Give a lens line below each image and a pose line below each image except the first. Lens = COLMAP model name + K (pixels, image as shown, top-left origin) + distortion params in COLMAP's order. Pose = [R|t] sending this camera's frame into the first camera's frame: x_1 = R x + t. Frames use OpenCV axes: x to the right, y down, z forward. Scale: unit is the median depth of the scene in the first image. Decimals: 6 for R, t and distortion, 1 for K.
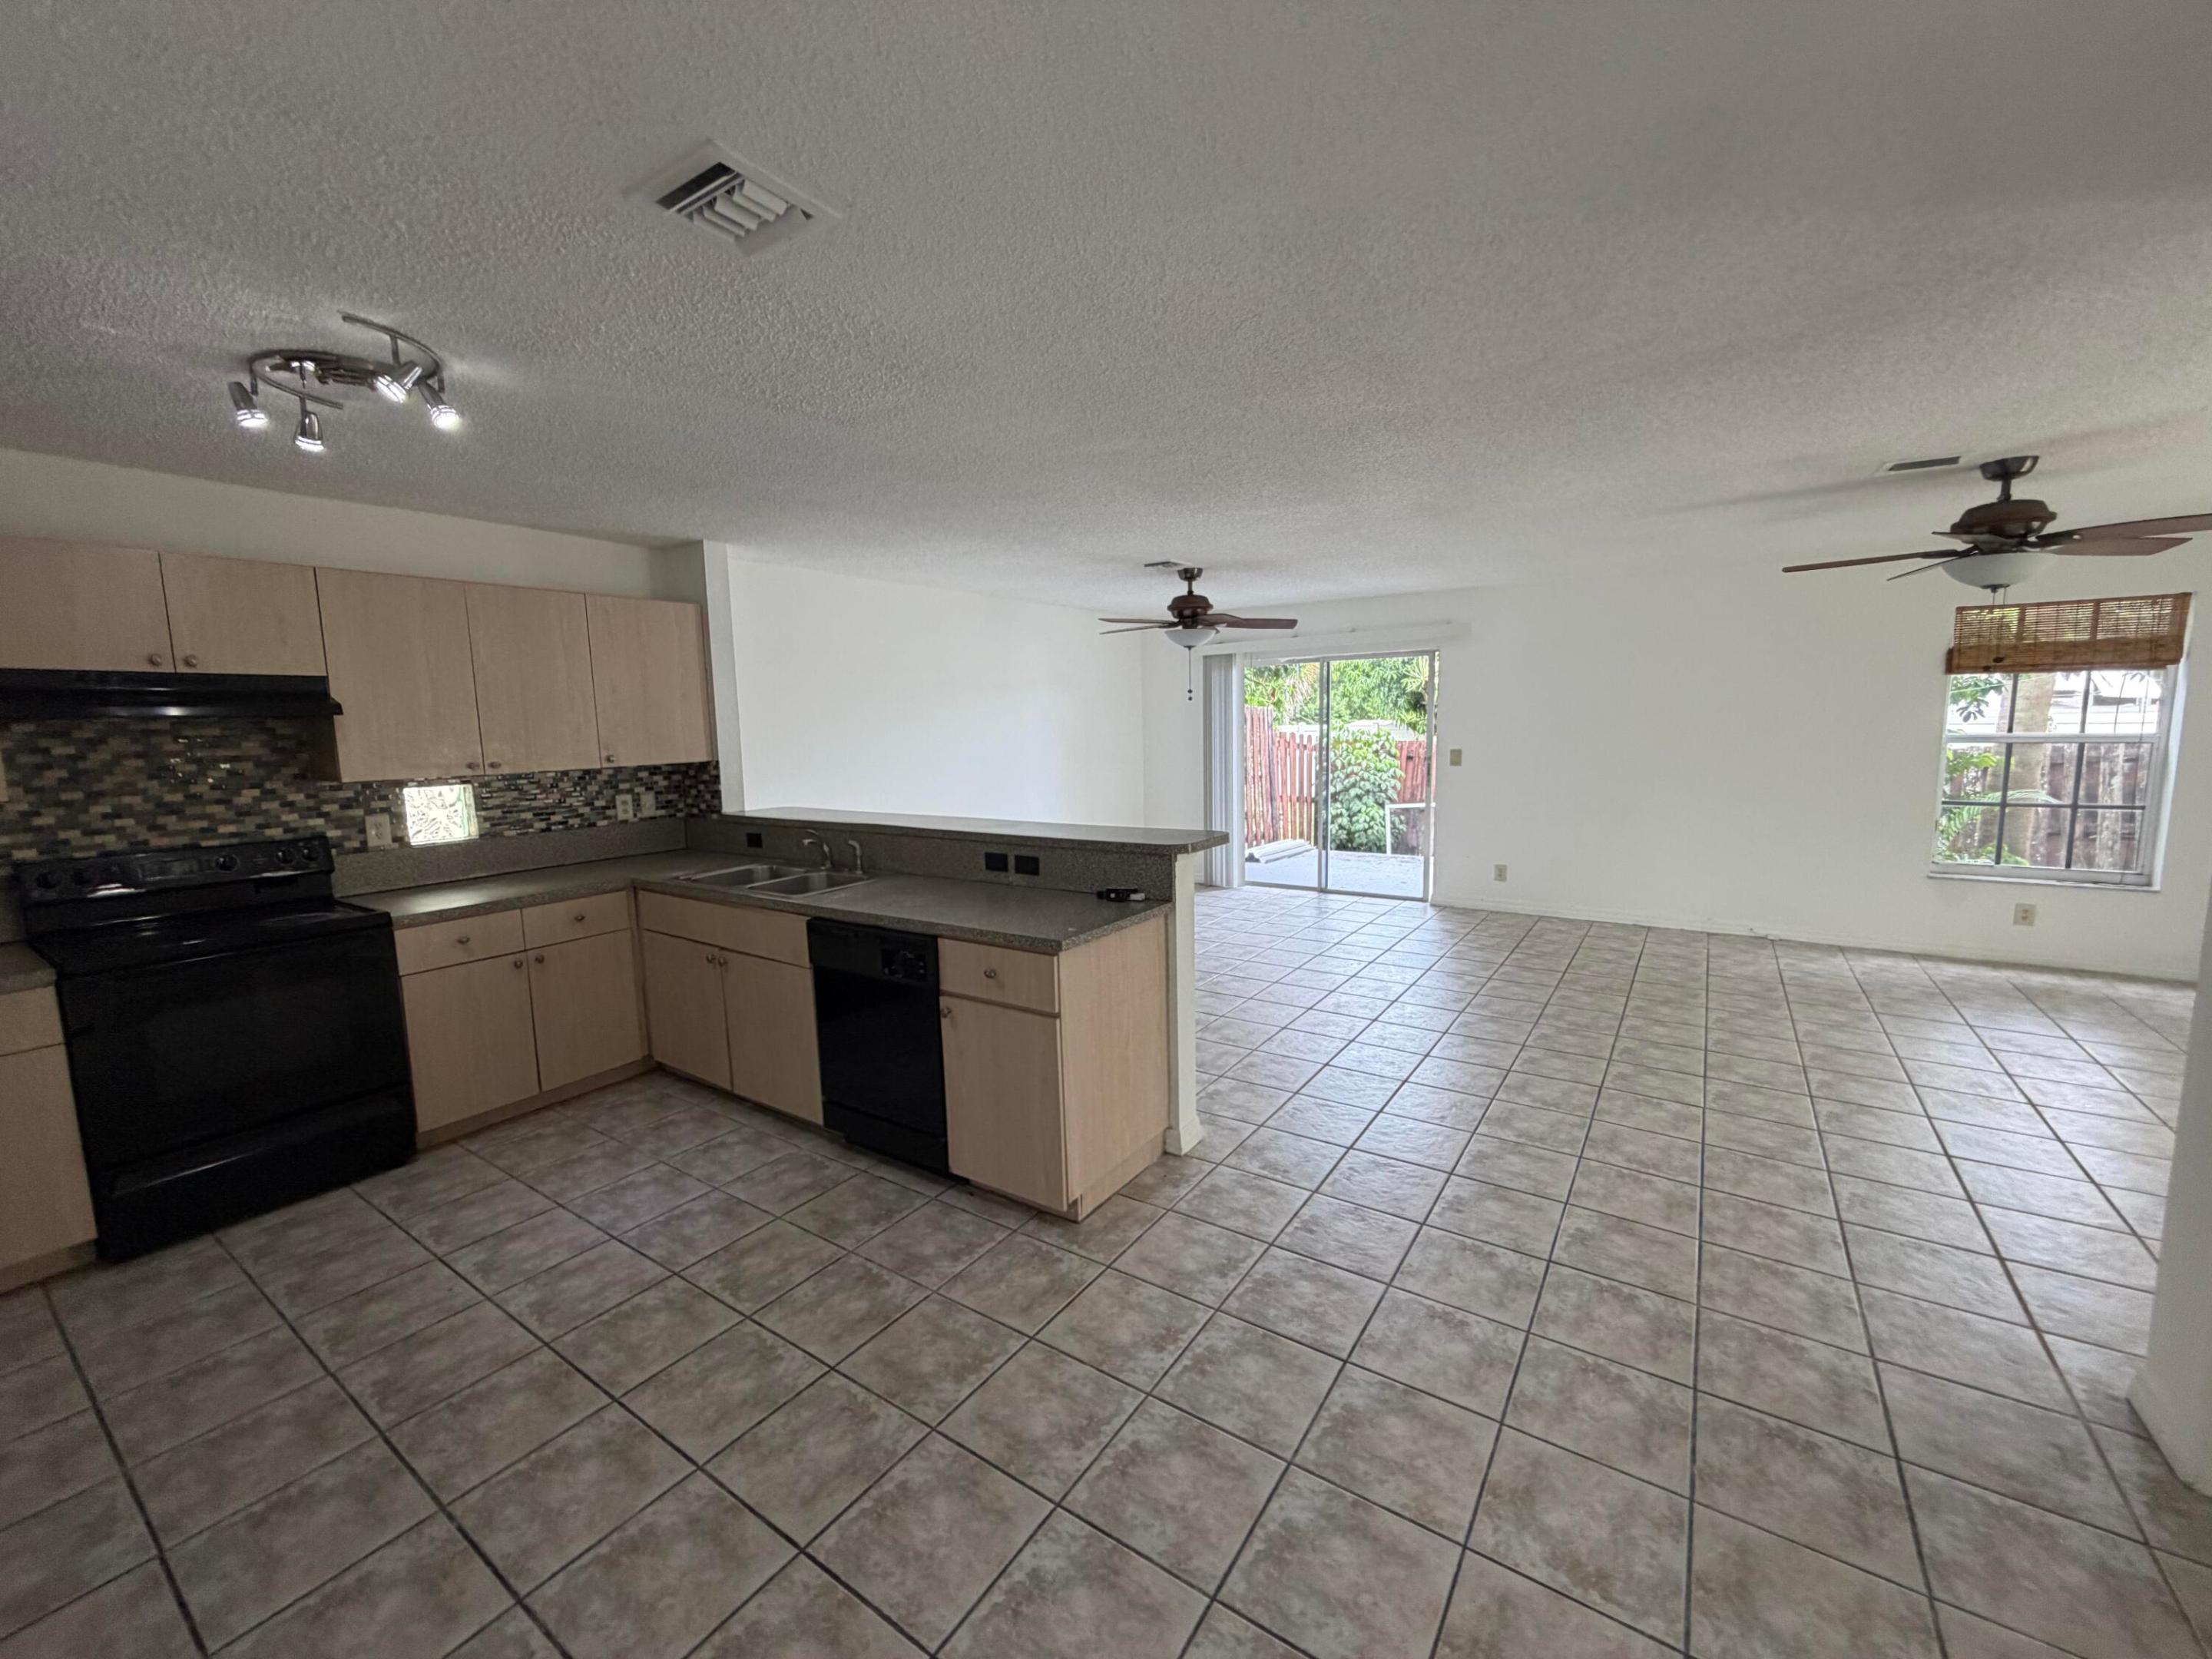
lens RADIAL K [[884.4, 0, 1097.7], [0, 884.4, 829.2], [0, 0, 1]] dist [0.000508, -0.000174]
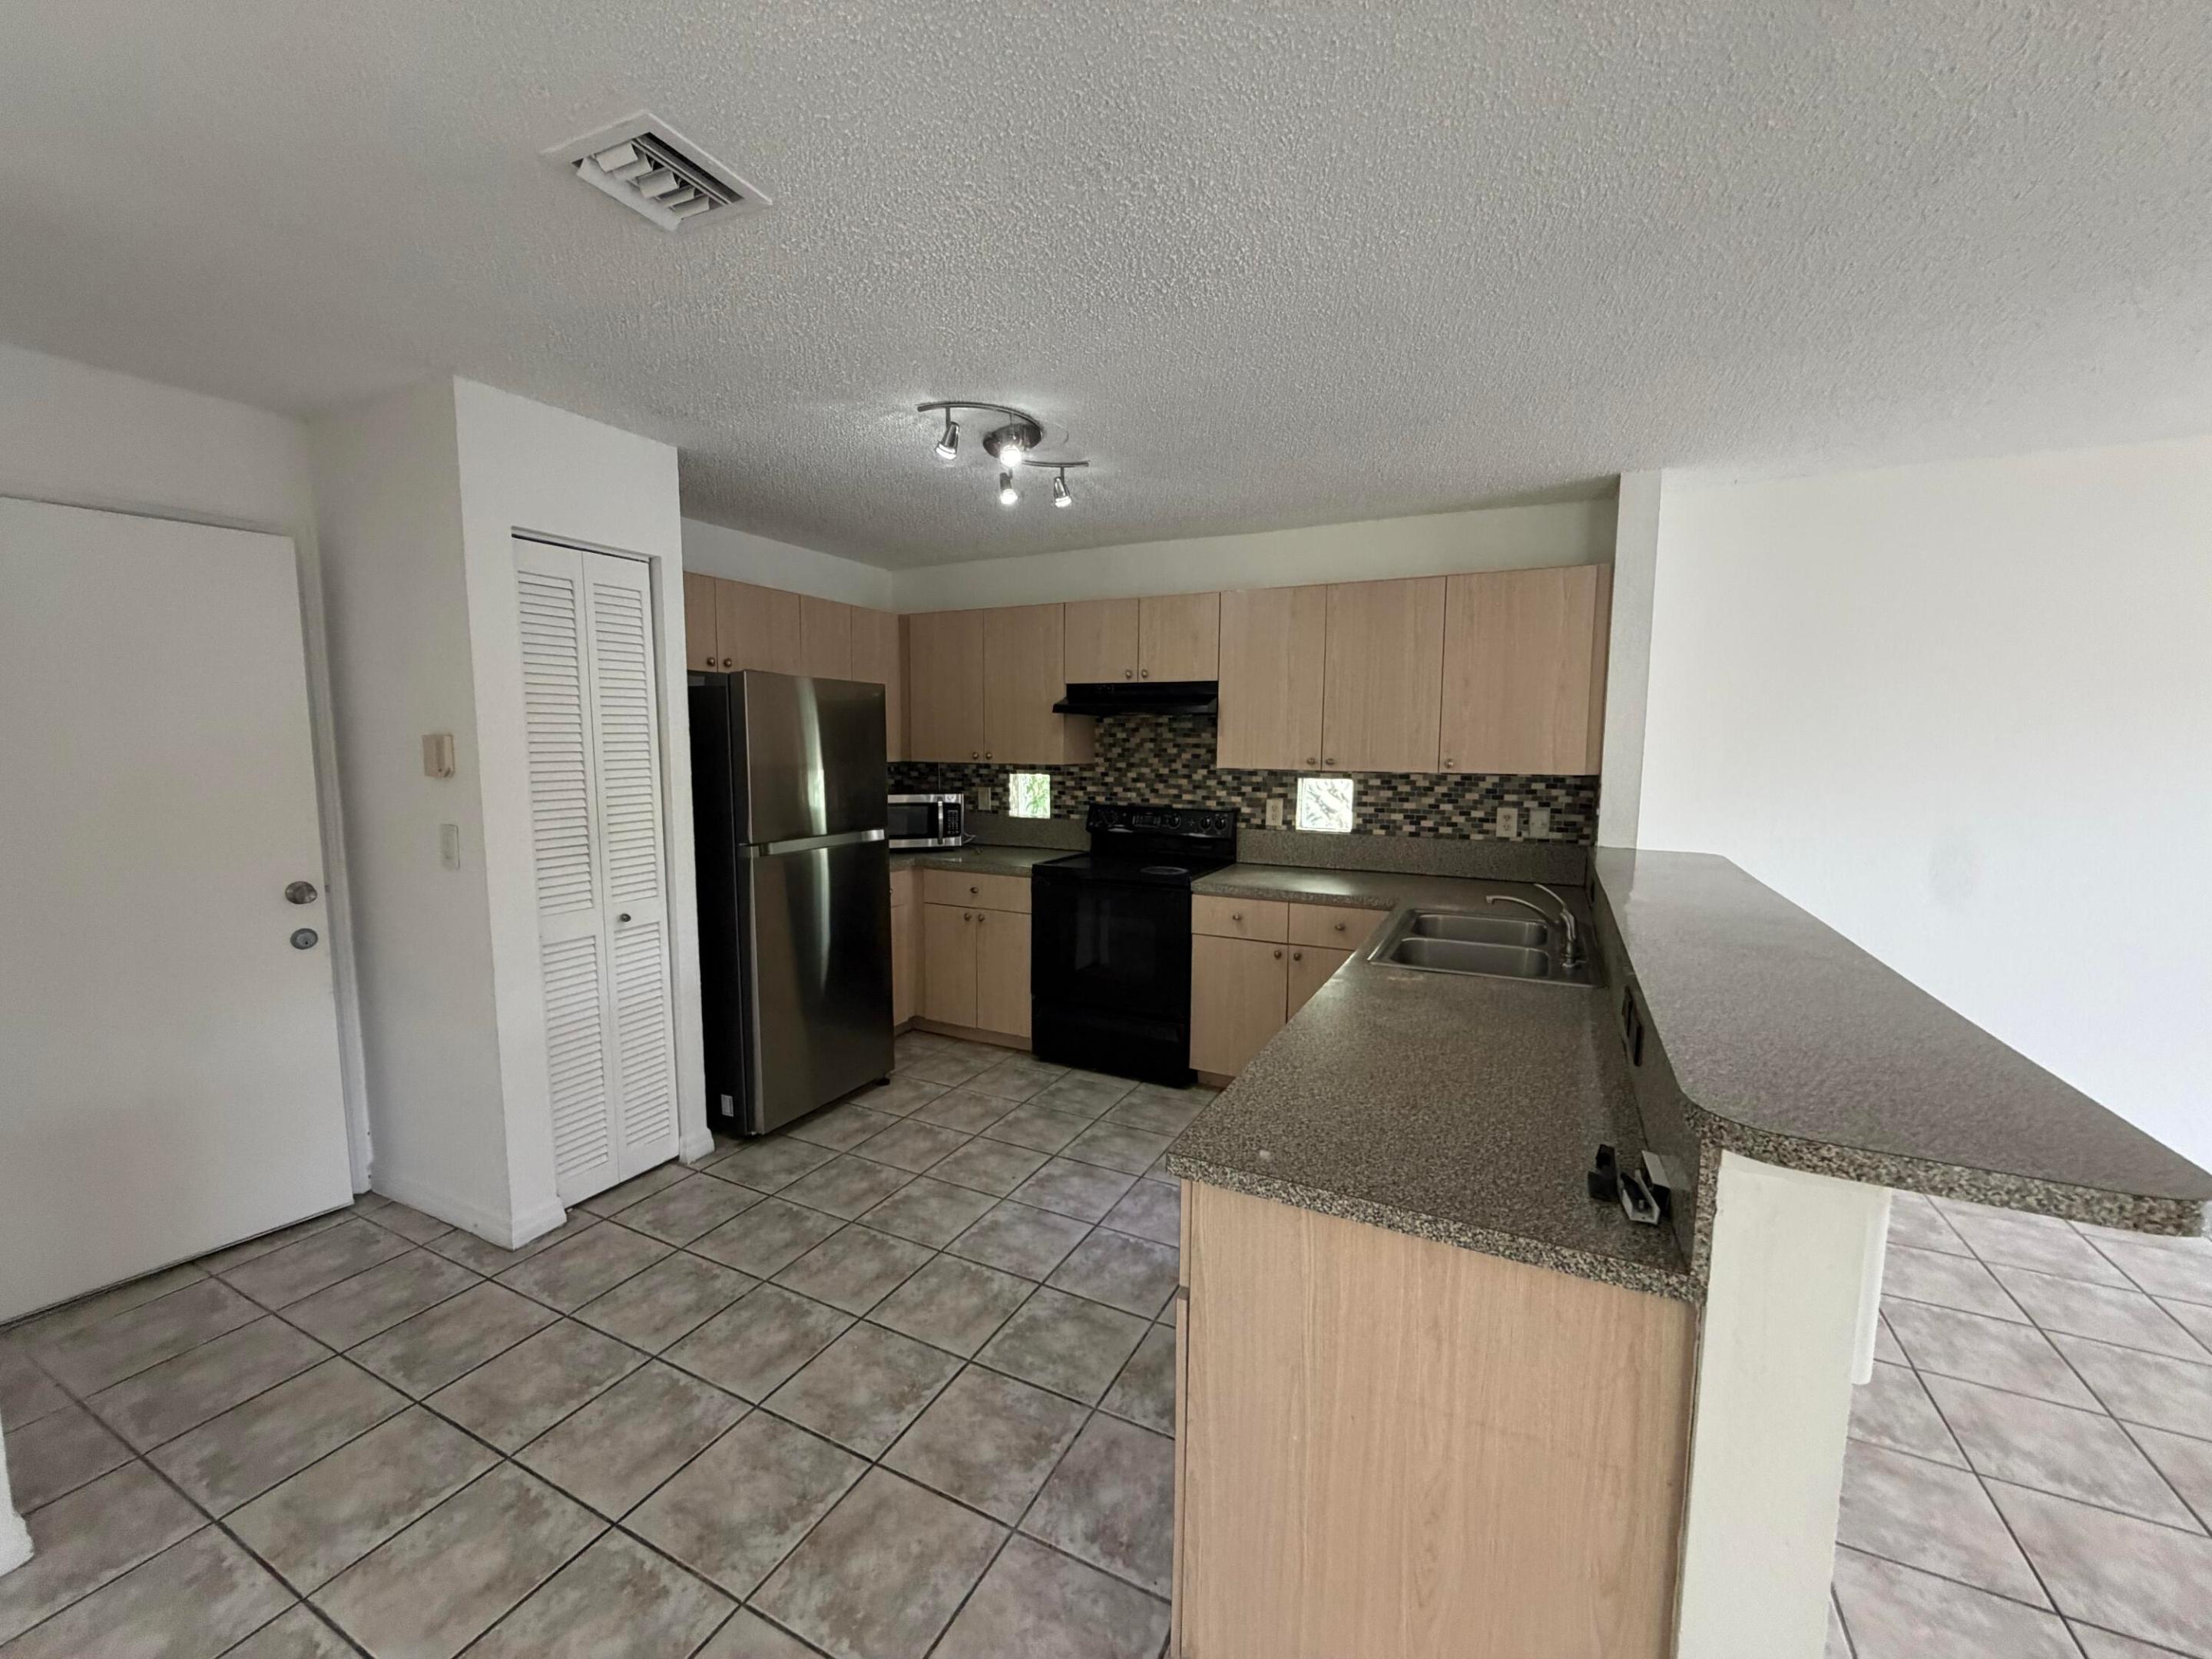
lens RADIAL K [[886.0, 0, 1099.9], [0, 886.0, 830.0], [0, 0, 1]] dist [0.000452, -0.000099]
pose [[0.139322, 0.128280, -0.981903, 0.314181], [-0.130685, 0.985283, 0.110179, -0.078071], [0.981586, 0.112969, 0.154036, 0.633143]]
